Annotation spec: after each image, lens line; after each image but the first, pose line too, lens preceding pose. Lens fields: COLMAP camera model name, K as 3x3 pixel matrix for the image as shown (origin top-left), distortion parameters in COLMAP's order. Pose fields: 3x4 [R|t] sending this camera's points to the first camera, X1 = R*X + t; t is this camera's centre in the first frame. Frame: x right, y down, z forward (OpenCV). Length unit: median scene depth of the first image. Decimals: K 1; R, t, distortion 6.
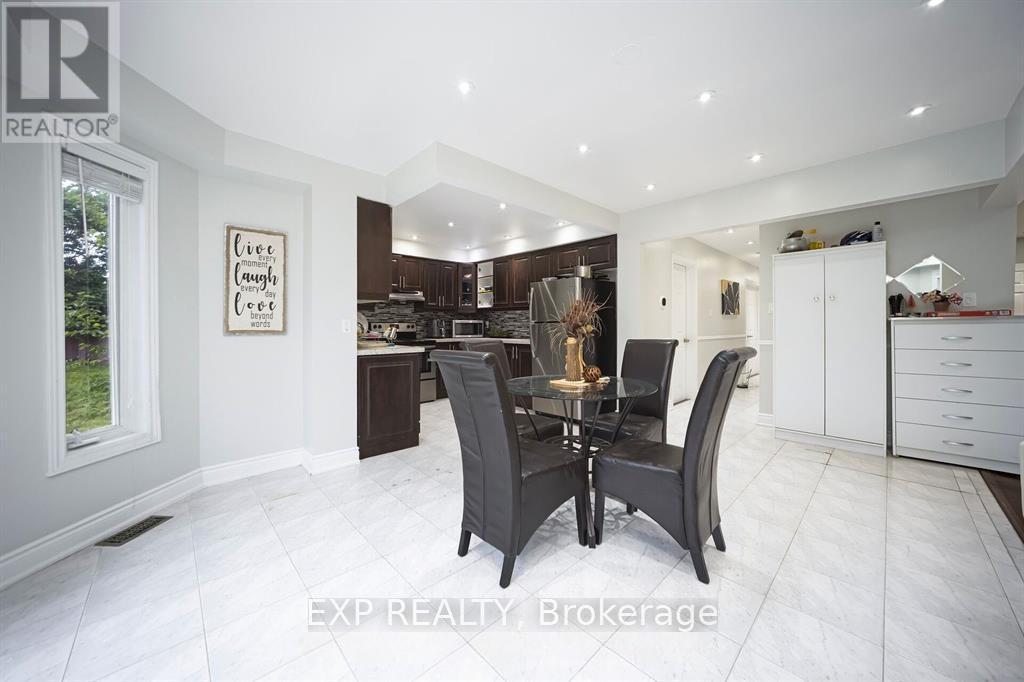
lens RADIAL K [[365.1, 0, 514.0], [0, 365.1, 327.0], [0, 0, 1]] dist [-0.017700, 0.002278]
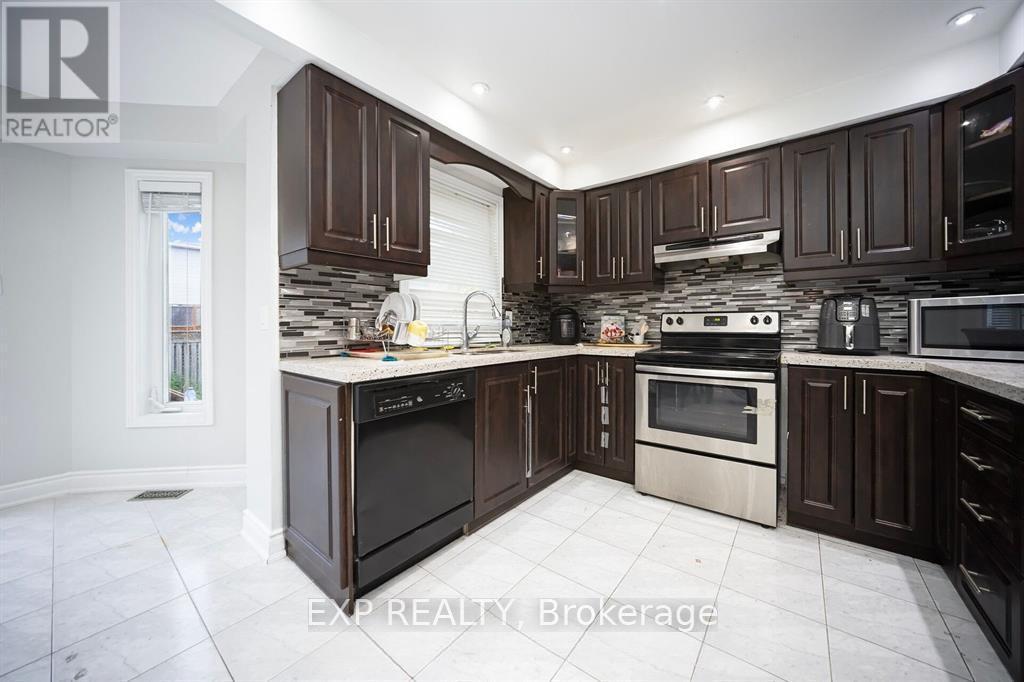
lens RADIAL K [[365.1, 0, 521.2], [0, 365.1, 323.3], [0, 0, 1]] dist [-0.017700, 0.002278]
pose [[0.142374, -0.007623, -0.989784, 0.194267], [-0.001837, 0.999967, -0.007966, 0.012656], [0.989811, 0.002953, 0.142355, 1.458636]]
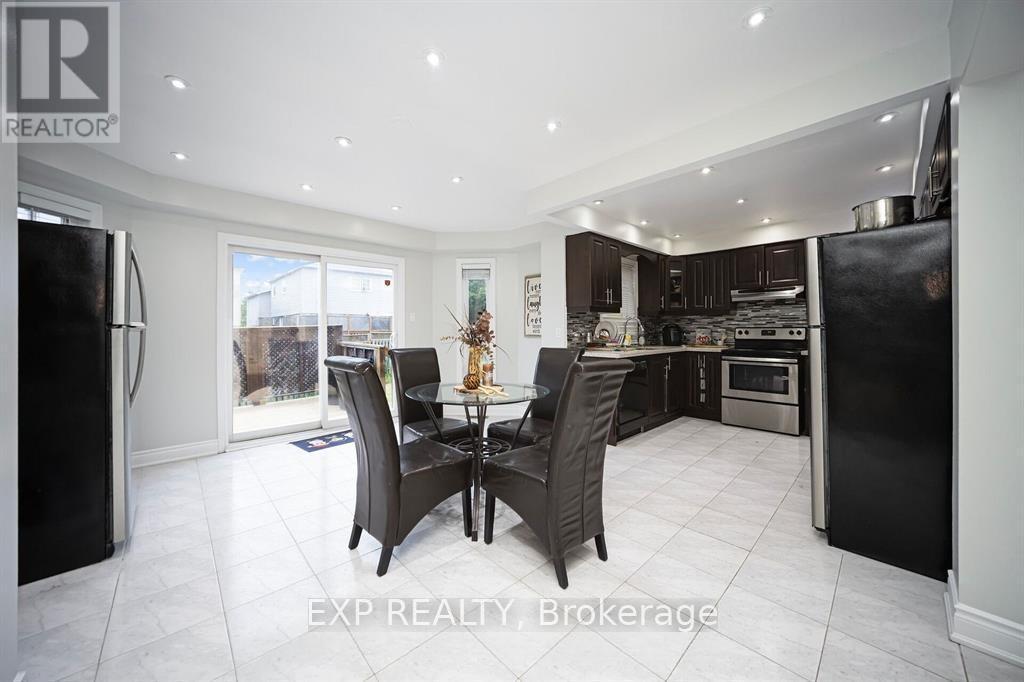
lens RADIAL K [[365.1, 0, 513.8], [0, 365.1, 327.2], [0, 0, 1]] dist [-0.017700, 0.002278]
pose [[-0.003416, -0.006455, -0.999973, 1.022972], [-0.001501, 0.999978, -0.006450, -0.015075], [0.999993, 0.001479, -0.003426, 0.913013]]
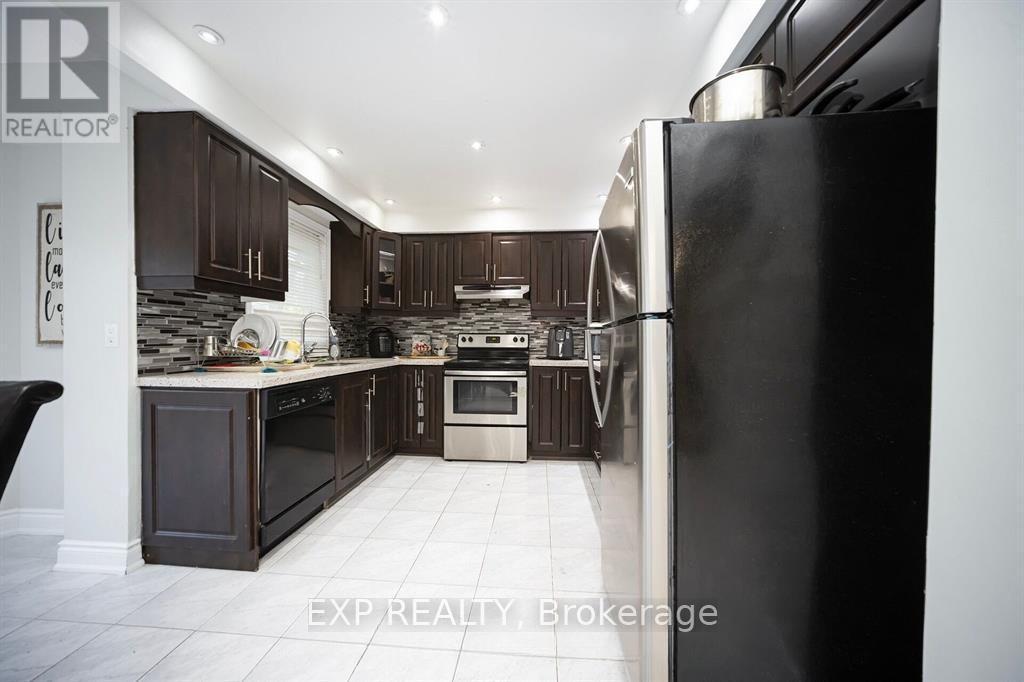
lens RADIAL K [[365.1, 0, 515.3], [0, 365.1, 341.6], [0, 0, 1]] dist [-0.017700, 0.002278]
pose [[0.669410, 0.005861, -0.742870, 0.448502], [-0.007775, 0.999969, 0.000884, 0.003464], [0.742853, 0.005184, 0.669435, 1.202179]]
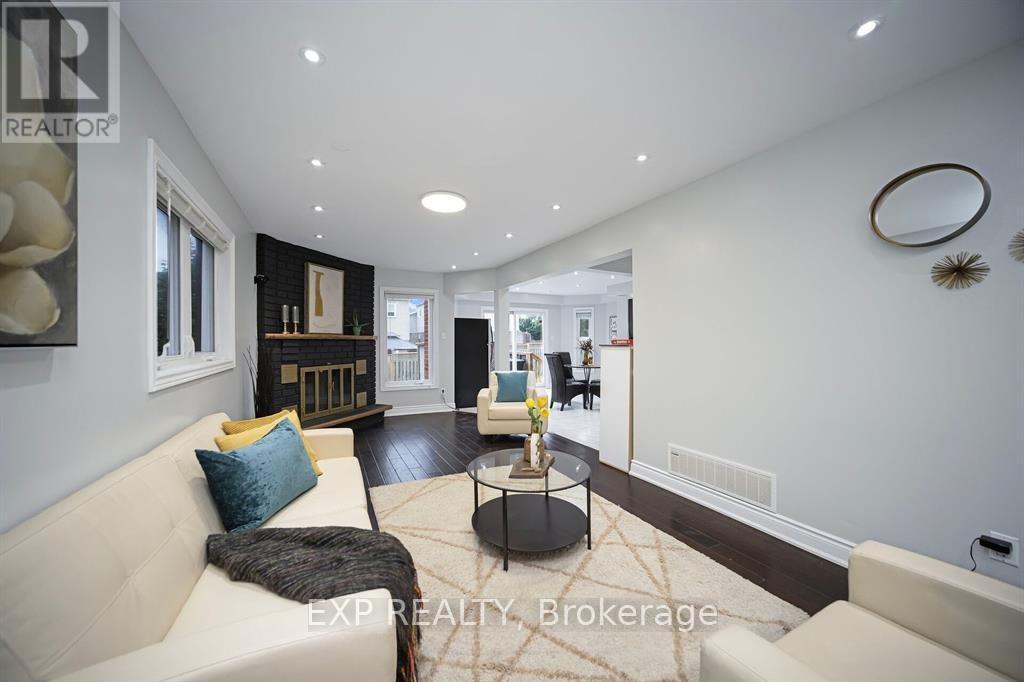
lens RADIAL K [[365.1, 0, 514.0], [0, 365.1, 343.2], [0, 0, 1]] dist [-0.017700, 0.002278]
pose [[-0.266256, 0.000801, -0.963902, 2.818231], [-0.006683, 0.999974, 0.002677, -0.030476], [0.963879, 0.007155, -0.266244, 1.012511]]
